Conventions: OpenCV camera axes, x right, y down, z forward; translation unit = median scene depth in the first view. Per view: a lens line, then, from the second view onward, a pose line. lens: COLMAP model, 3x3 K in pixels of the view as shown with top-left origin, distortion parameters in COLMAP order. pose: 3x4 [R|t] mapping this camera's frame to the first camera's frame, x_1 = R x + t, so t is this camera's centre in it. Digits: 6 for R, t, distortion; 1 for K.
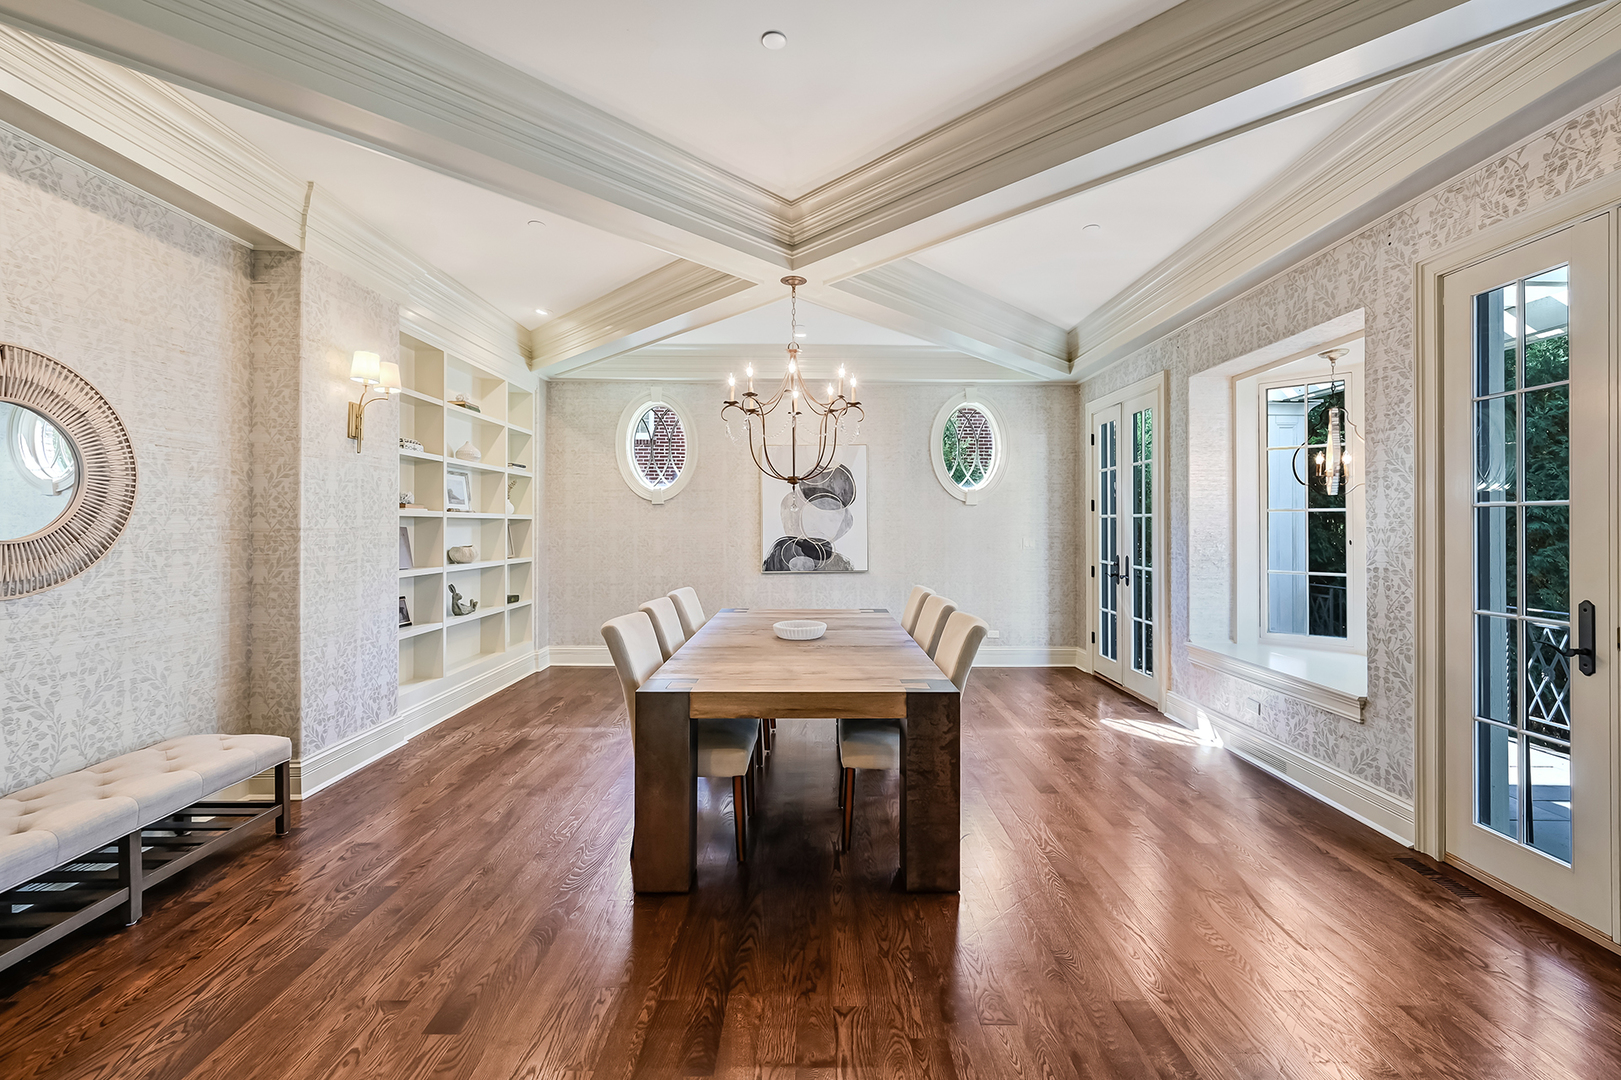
lens RADIAL K [[665.6, 0, 811.1], [0, 665.6, 509.0], [0, 0, 1]] dist [-0.001440, 0.000147]
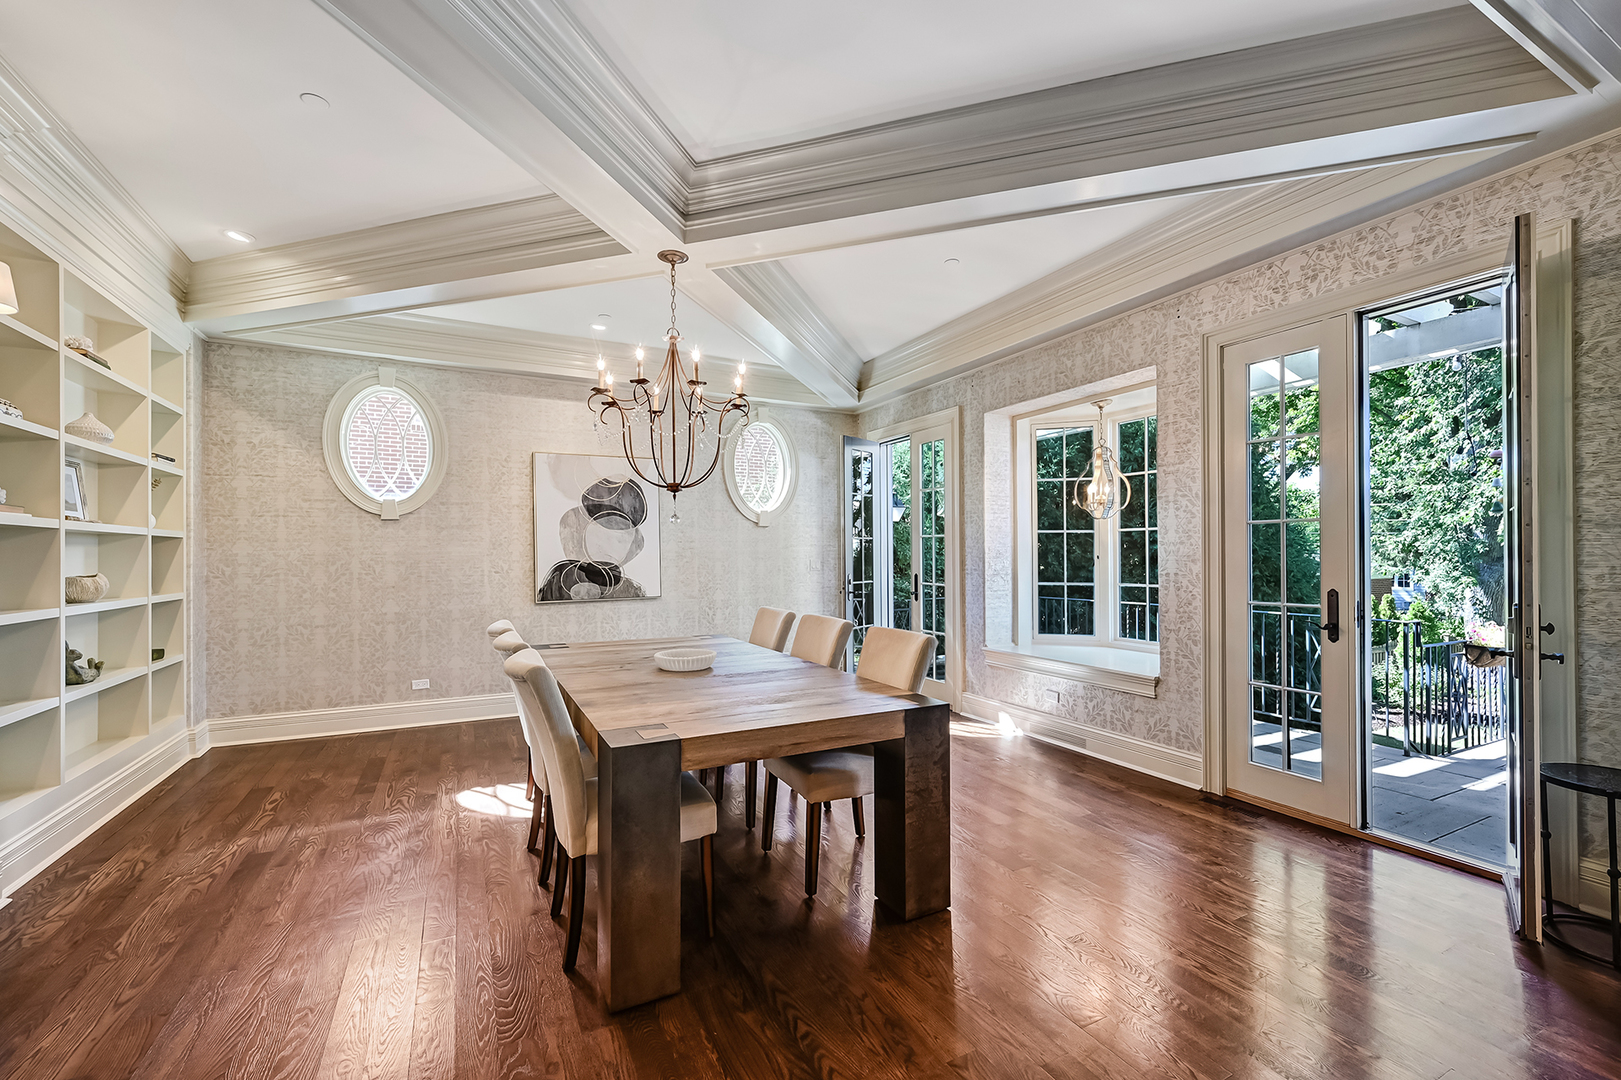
lens RADIAL K [[675.4, 0, 810.5], [0, 675.4, 540.0], [0, 0, 1]] dist [-0.000317, 0.000056]
pose [[0.888735, 0.005196, 0.458391, -0.250171], [-0.005678, 0.999984, -0.000327, 0.022300], [-0.458386, -0.002312, 0.888750, 0.128977]]
